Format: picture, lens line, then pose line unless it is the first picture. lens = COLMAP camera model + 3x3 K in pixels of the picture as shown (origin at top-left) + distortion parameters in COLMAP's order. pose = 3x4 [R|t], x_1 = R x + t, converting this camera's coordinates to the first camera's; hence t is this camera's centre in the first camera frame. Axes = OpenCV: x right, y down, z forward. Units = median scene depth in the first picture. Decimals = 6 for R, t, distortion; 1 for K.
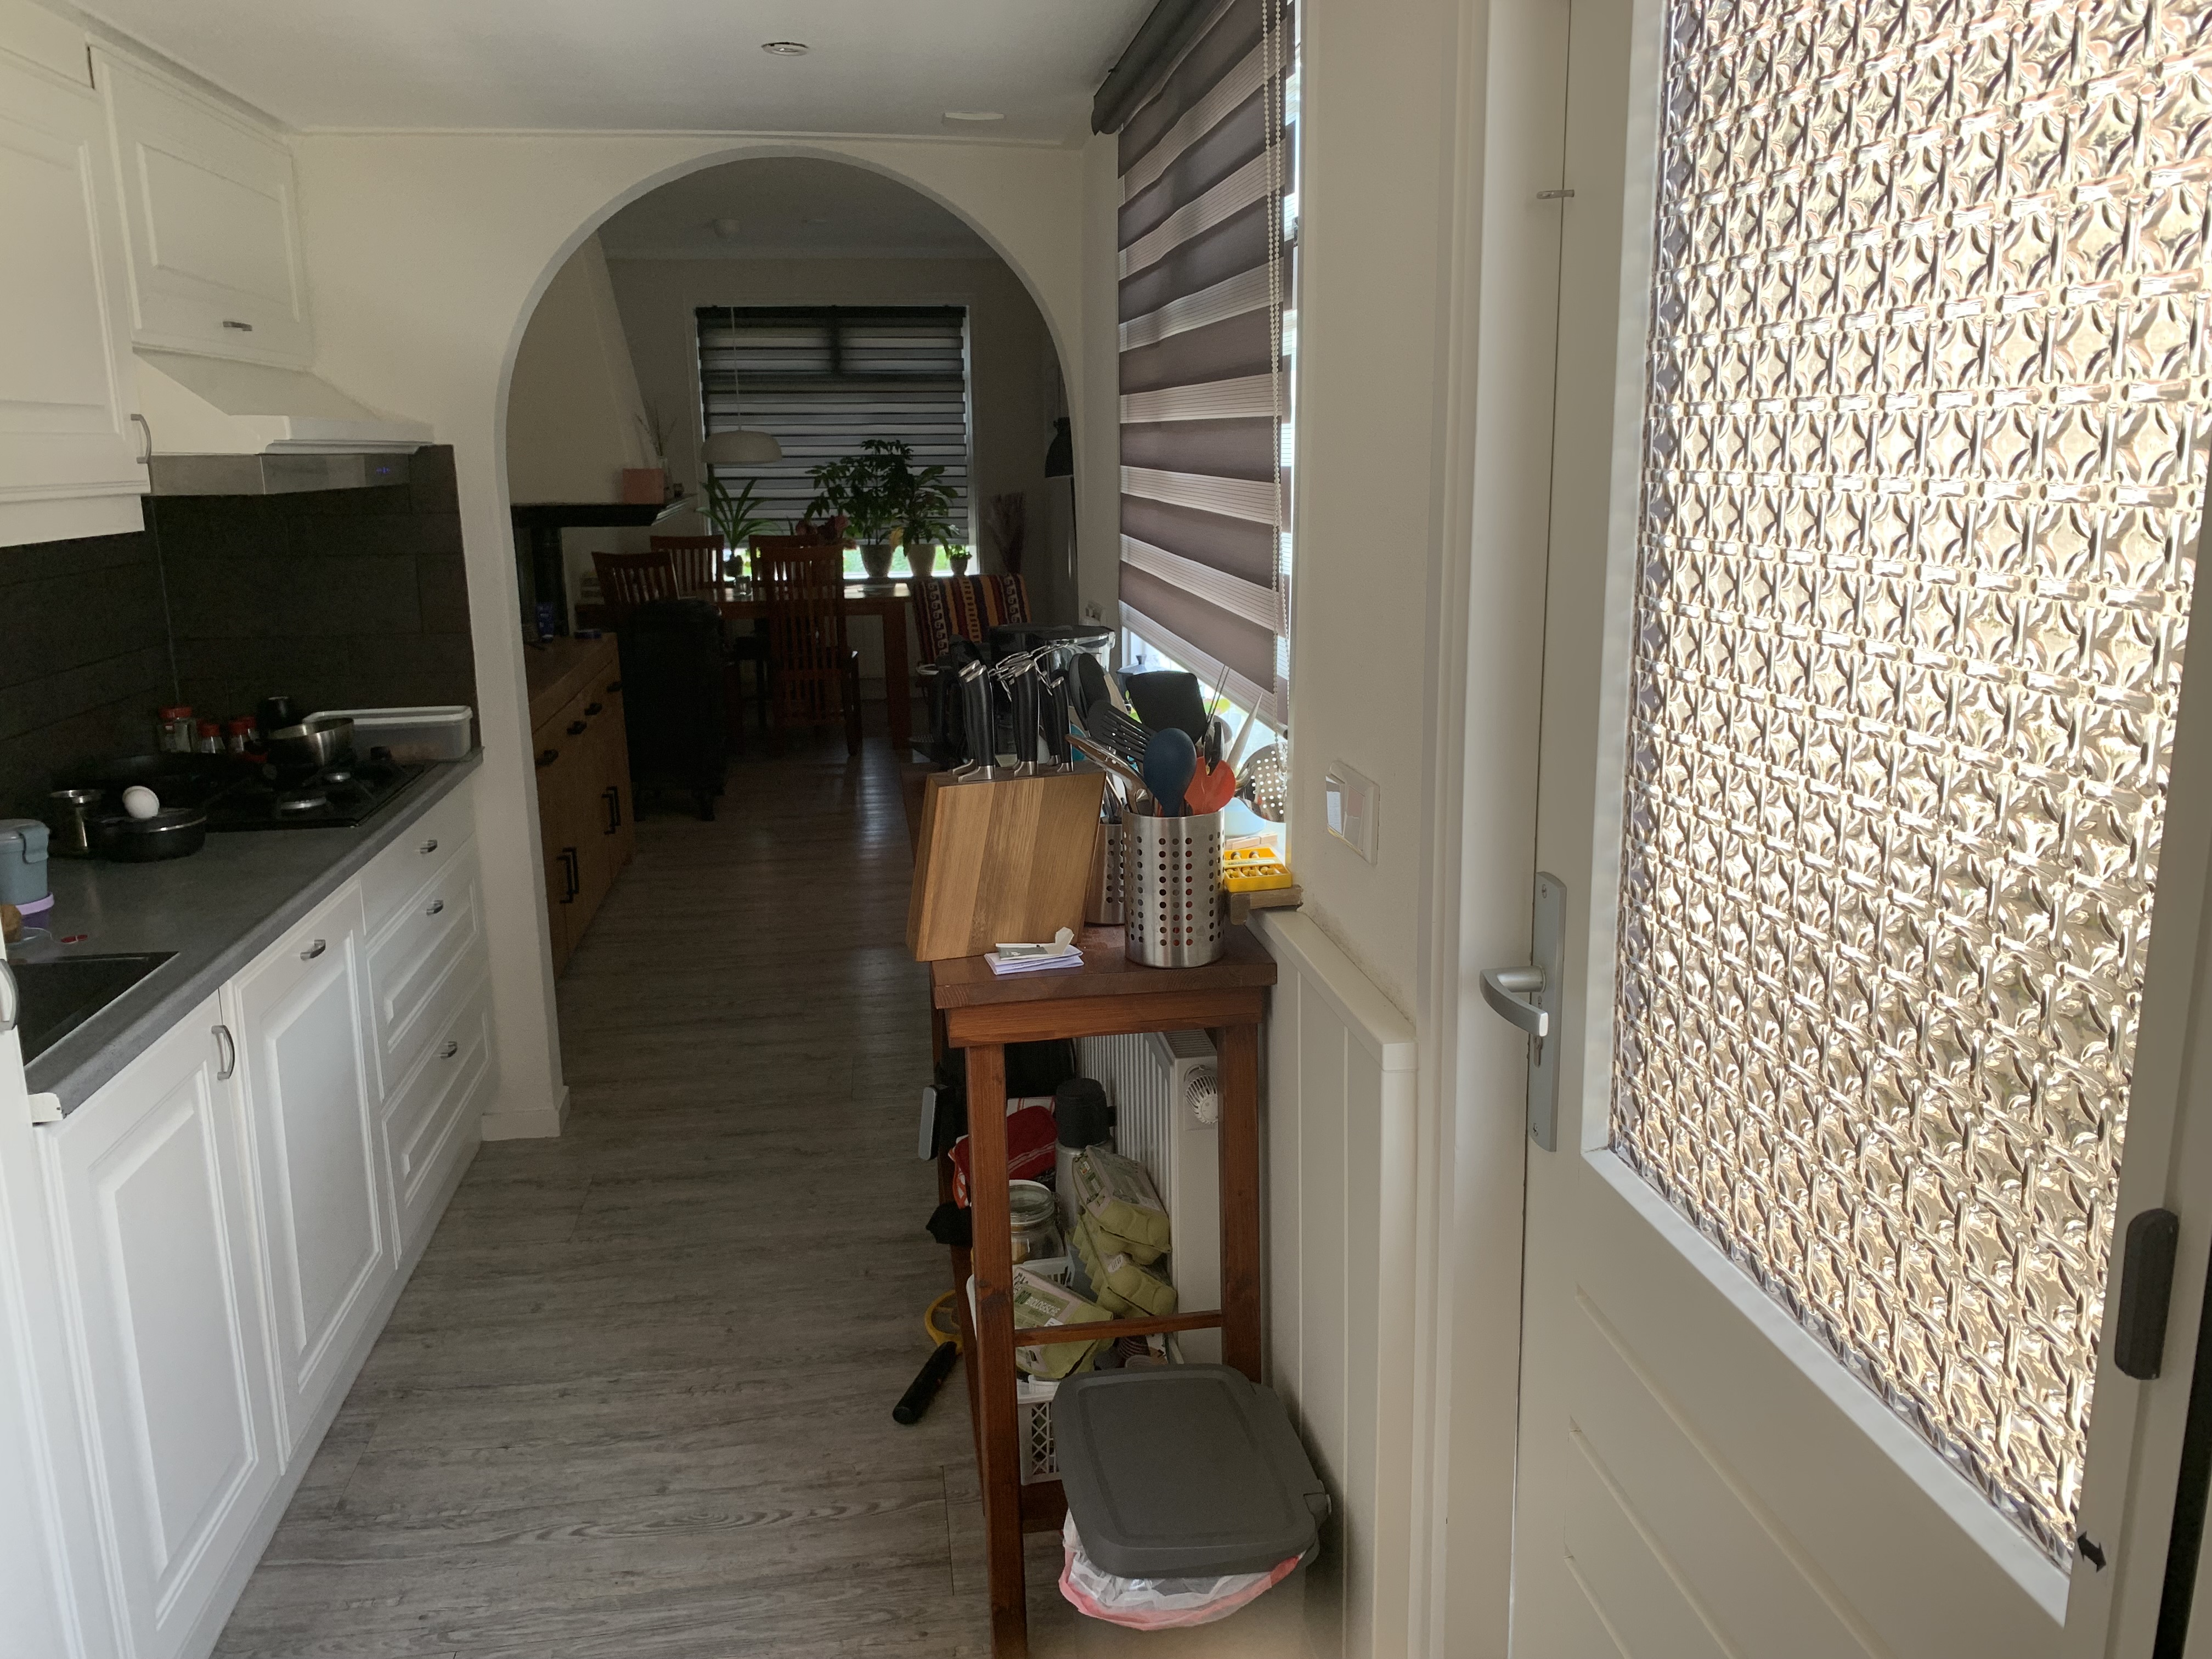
lens RADIAL K [[1674.0, 0, 1109.5], [0, 1674.0, 826.0], [0, 0, 1]] dist [0.016568, 0.005270]
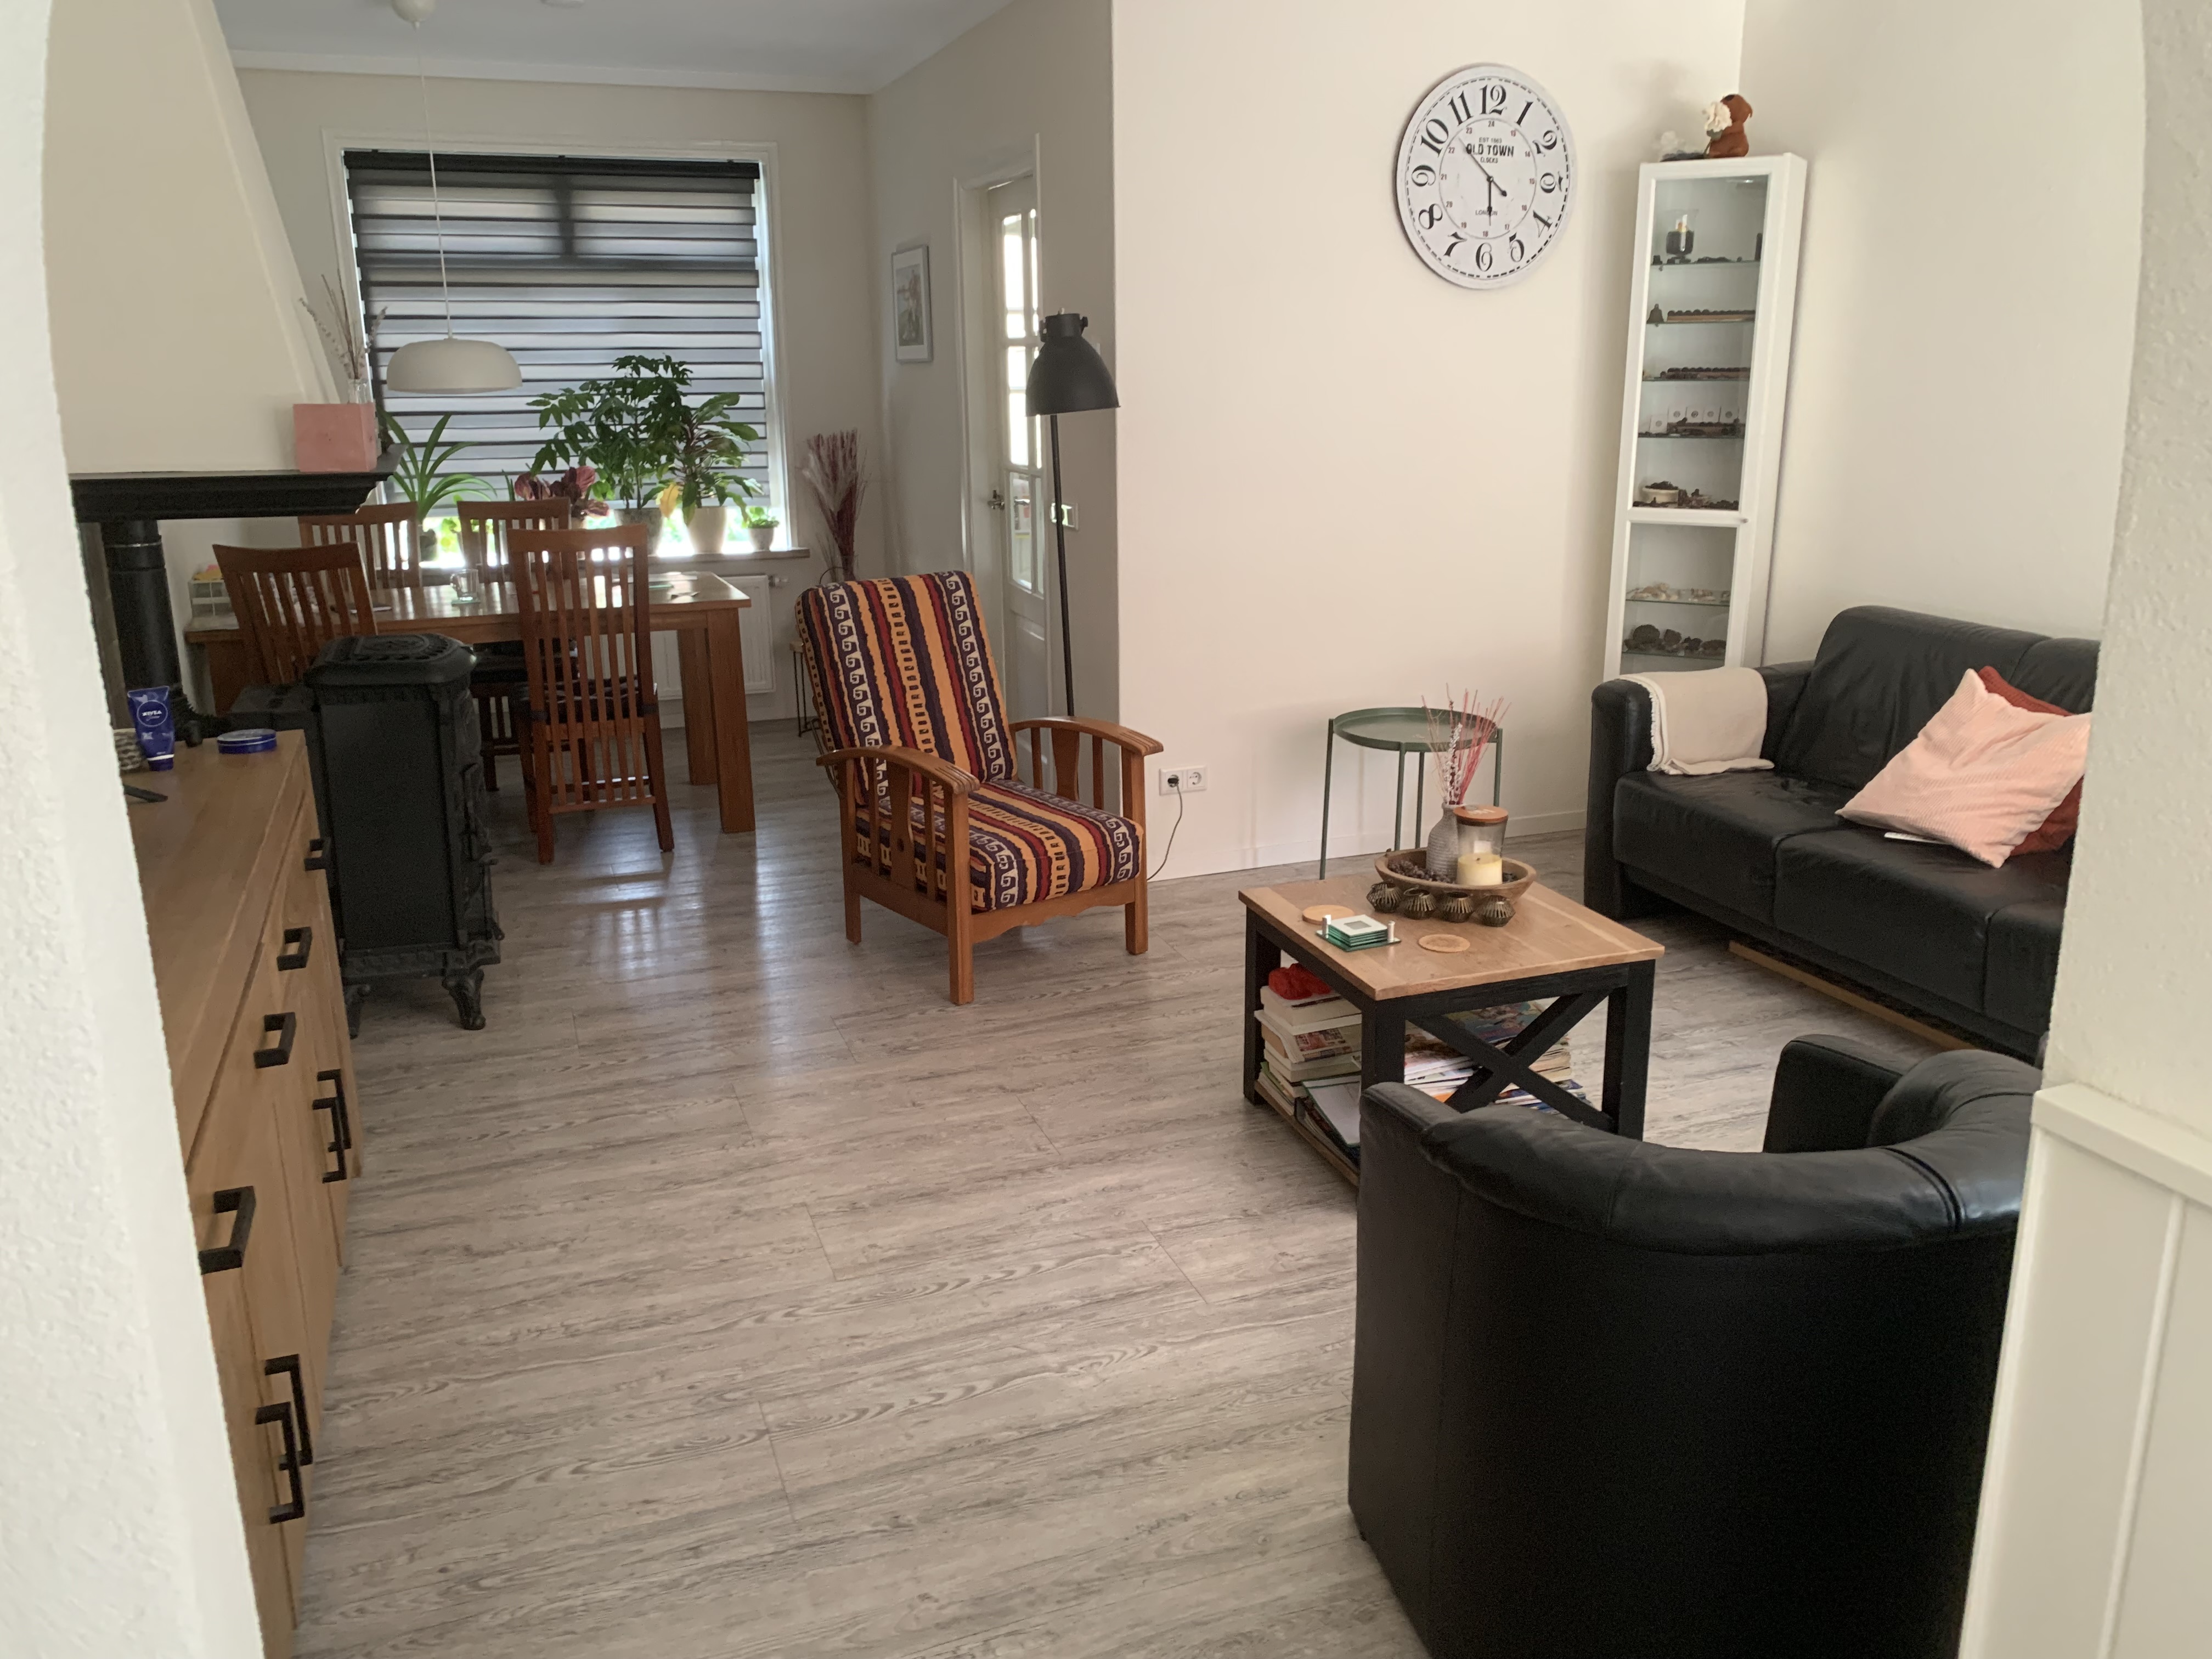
lens RADIAL K [[1674.0, 0, 1084.6], [0, 1674.0, 778.9], [0, 0, 1]] dist [0.016568, 0.005270]
pose [[0.978220, -0.049645, 0.201545, -0.105401], [0.046248, 0.998698, 0.021531, -0.063608], [-0.202351, -0.011741, 0.979243, 0.287288]]
